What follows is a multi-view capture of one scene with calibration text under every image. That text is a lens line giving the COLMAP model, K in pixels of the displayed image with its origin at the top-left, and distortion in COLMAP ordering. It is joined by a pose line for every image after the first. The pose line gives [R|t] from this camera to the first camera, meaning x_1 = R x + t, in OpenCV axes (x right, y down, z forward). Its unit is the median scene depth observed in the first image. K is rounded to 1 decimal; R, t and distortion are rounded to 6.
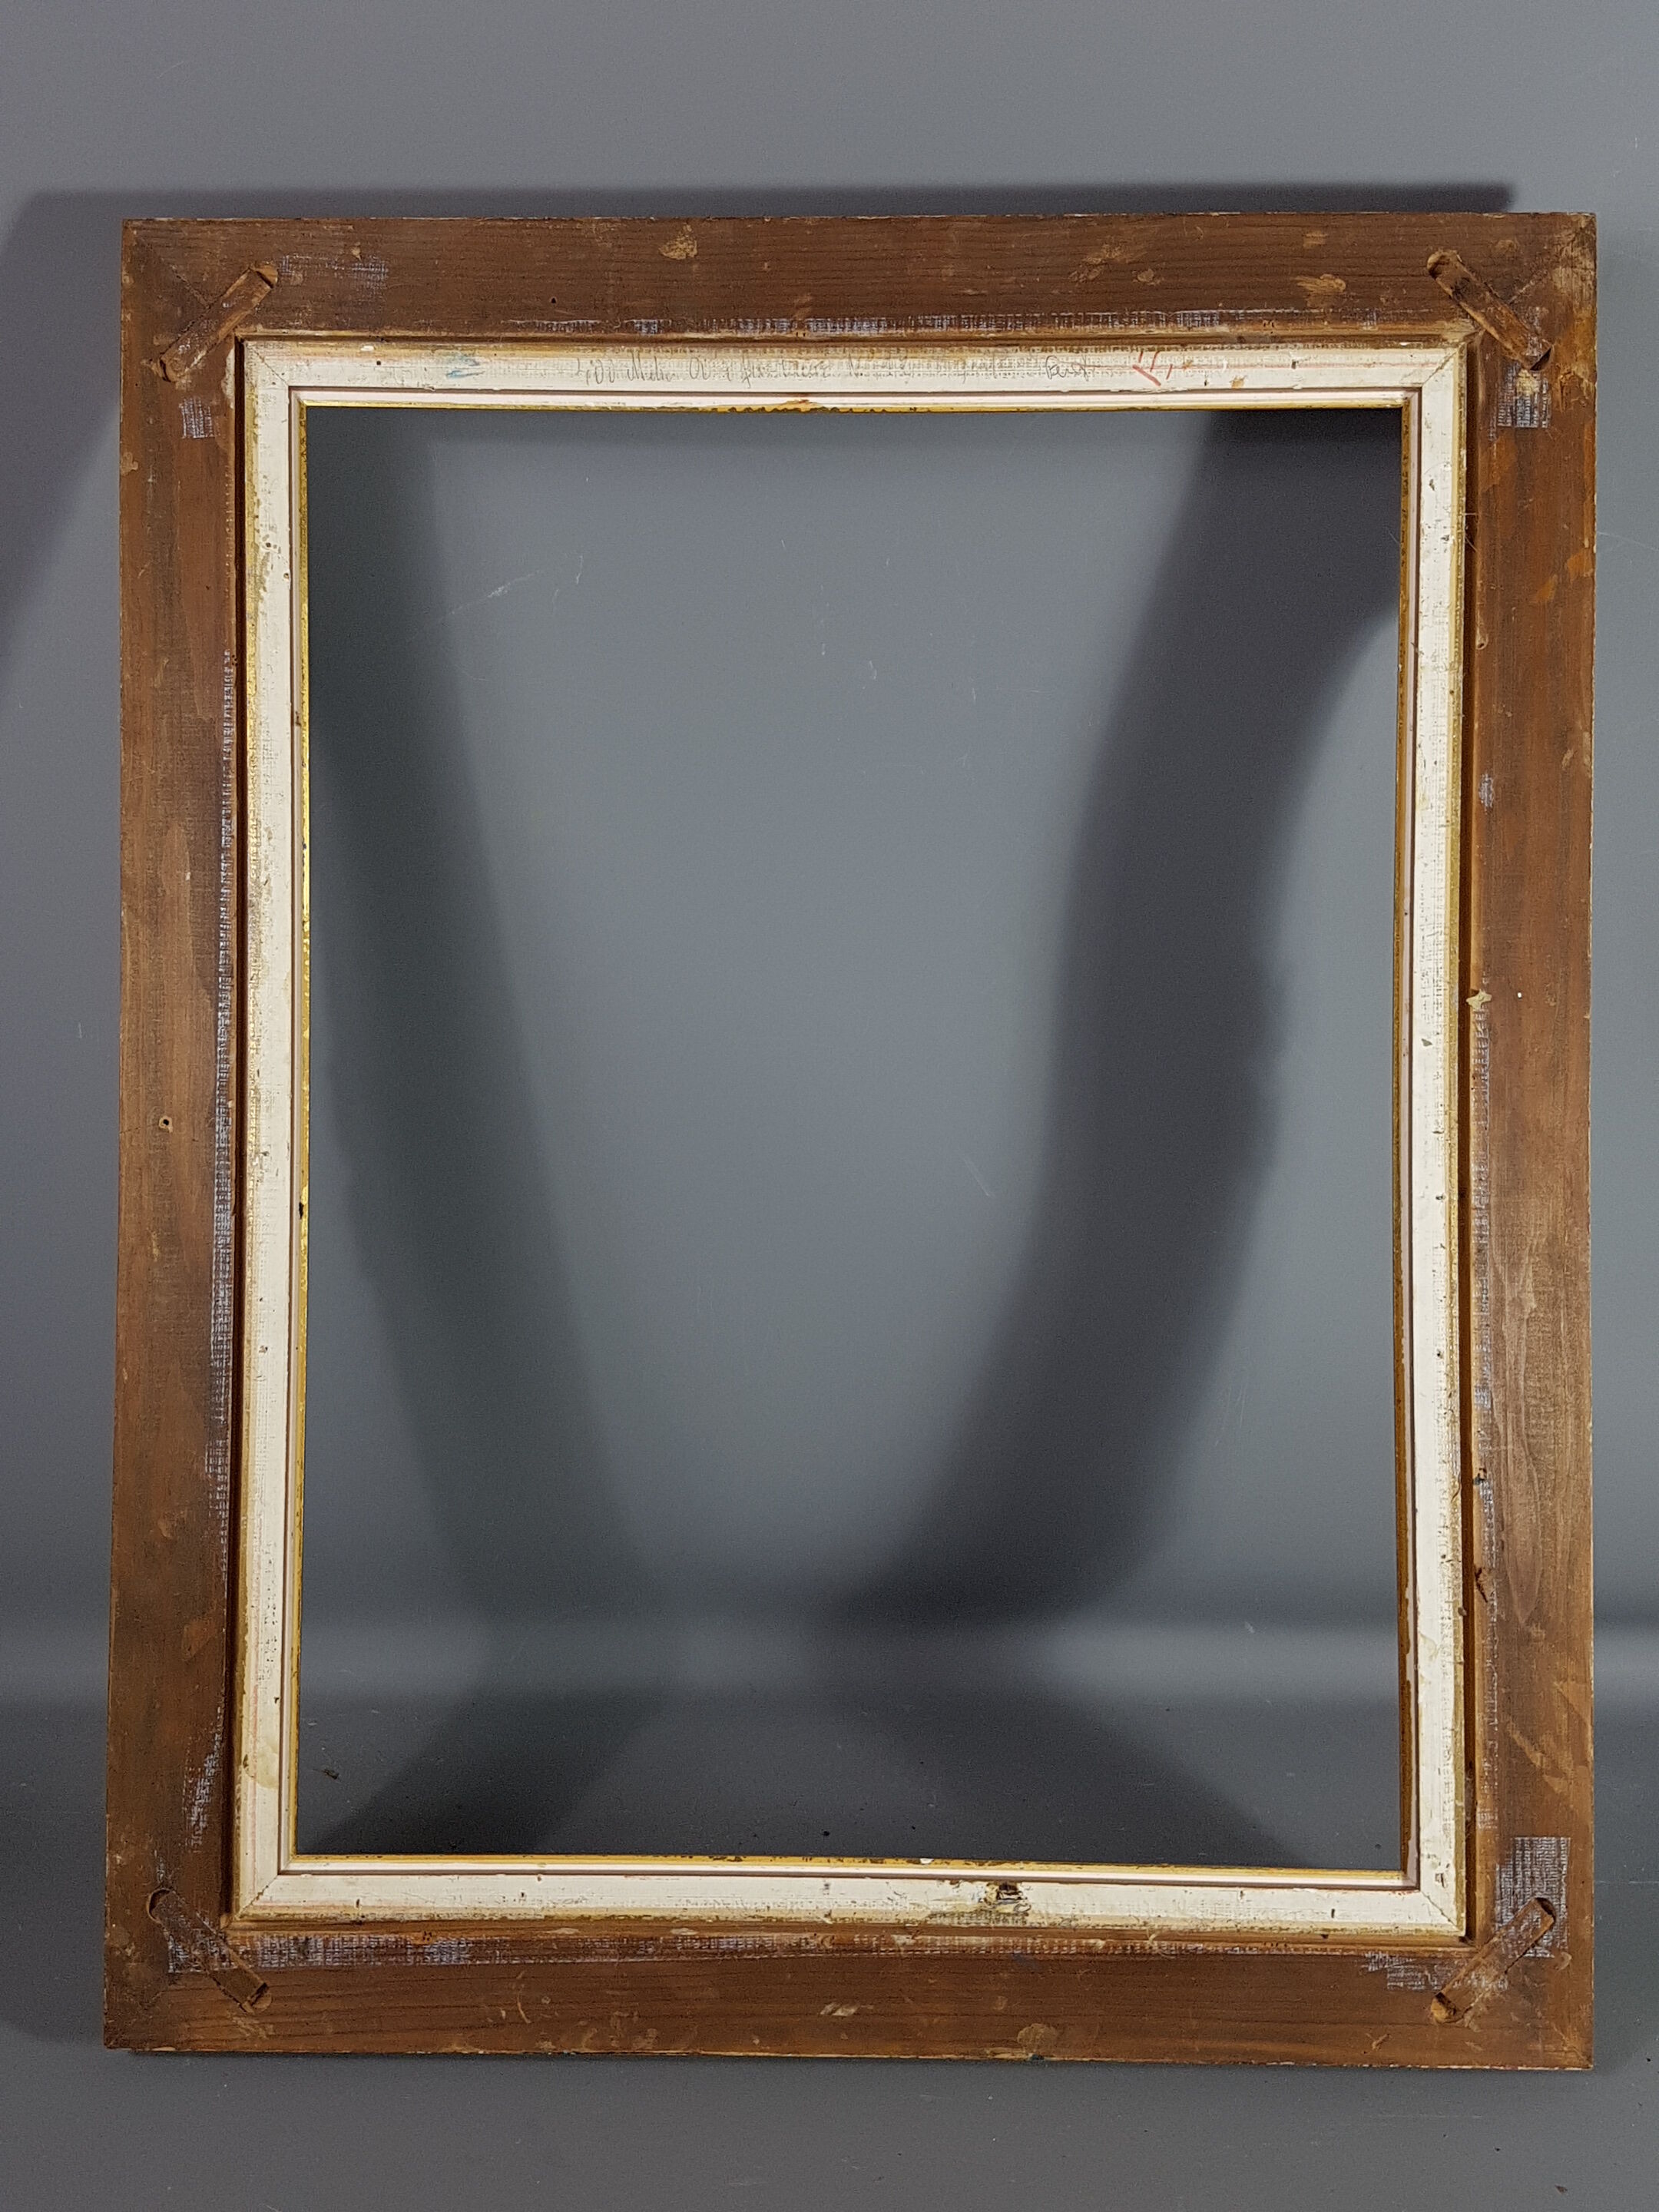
lens RADIAL K [[2115.4, 0, 732.0], [0, 2115.4, 1039.6], [0, 0, 1]] dist [0.303252, -0.628384]
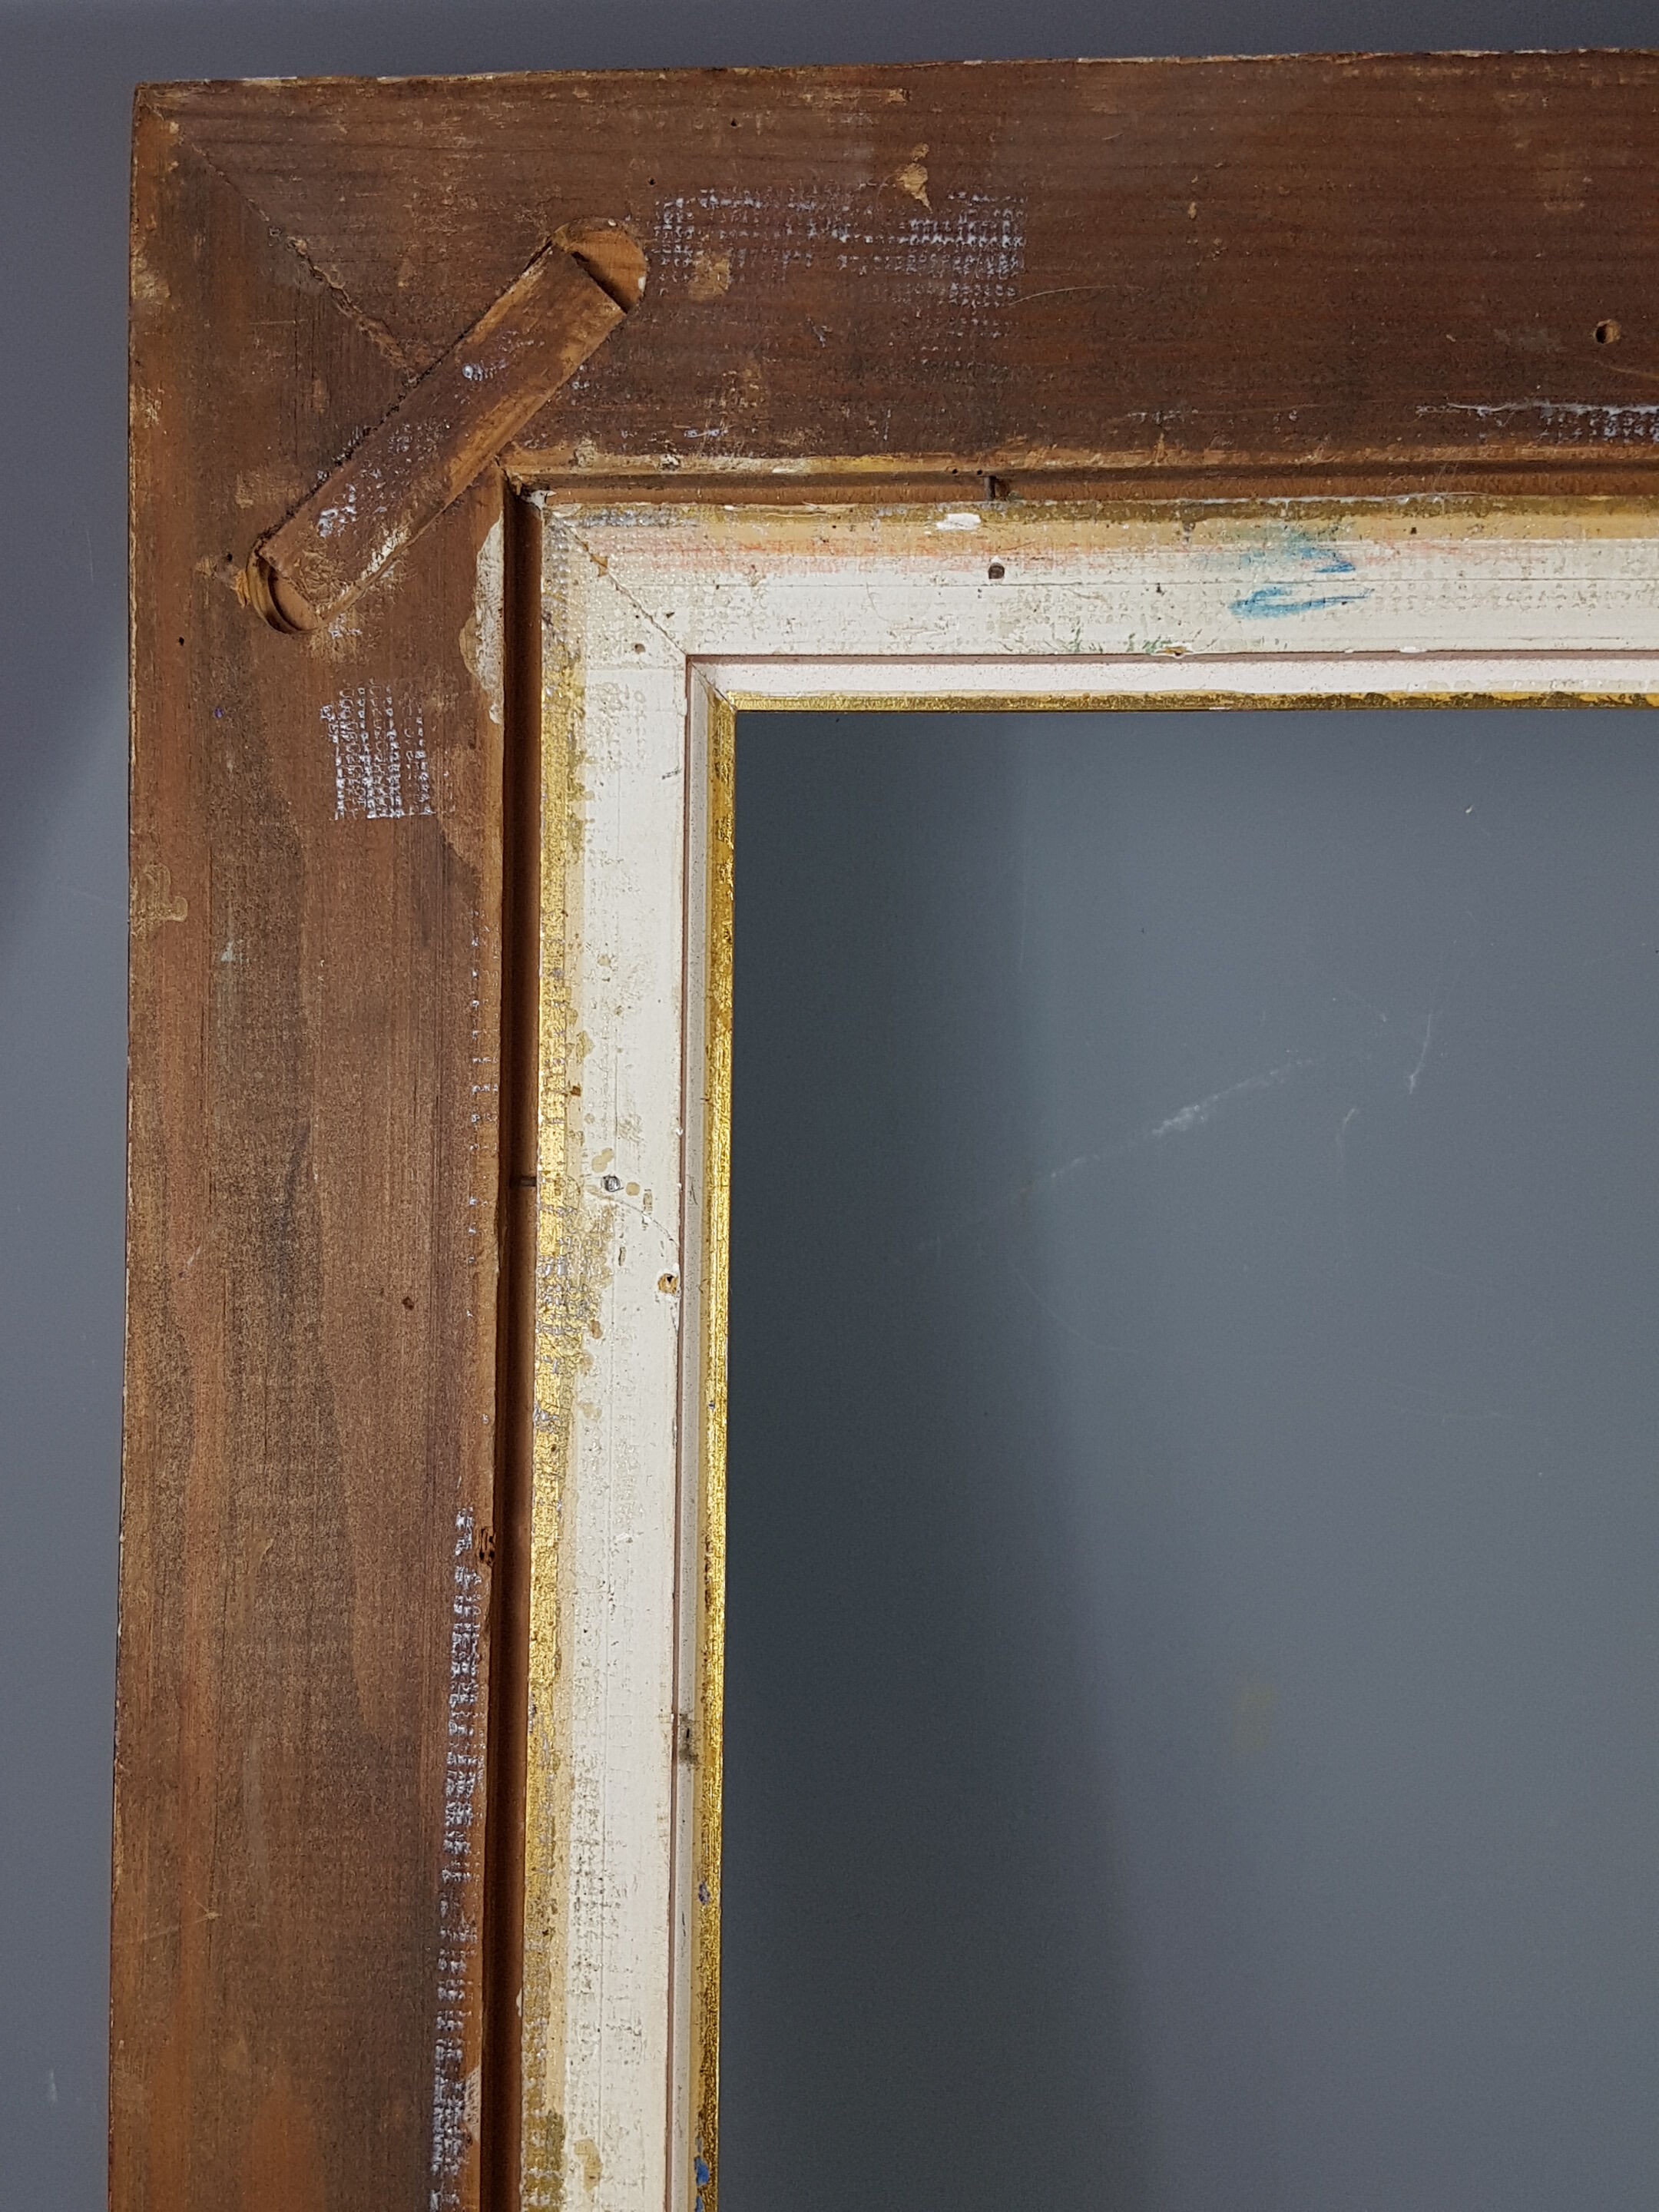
lens RADIAL K [[2115.4, 0, 732.0], [0, 2115.4, 1039.6], [0, 0, 1]] dist [0.303252, -0.628384]
pose [[0.999063, 0.008448, -0.042454, -0.183560], [-0.006502, 0.998931, 0.045767, -0.259514], [0.042795, -0.045448, 0.998050, 0.703078]]
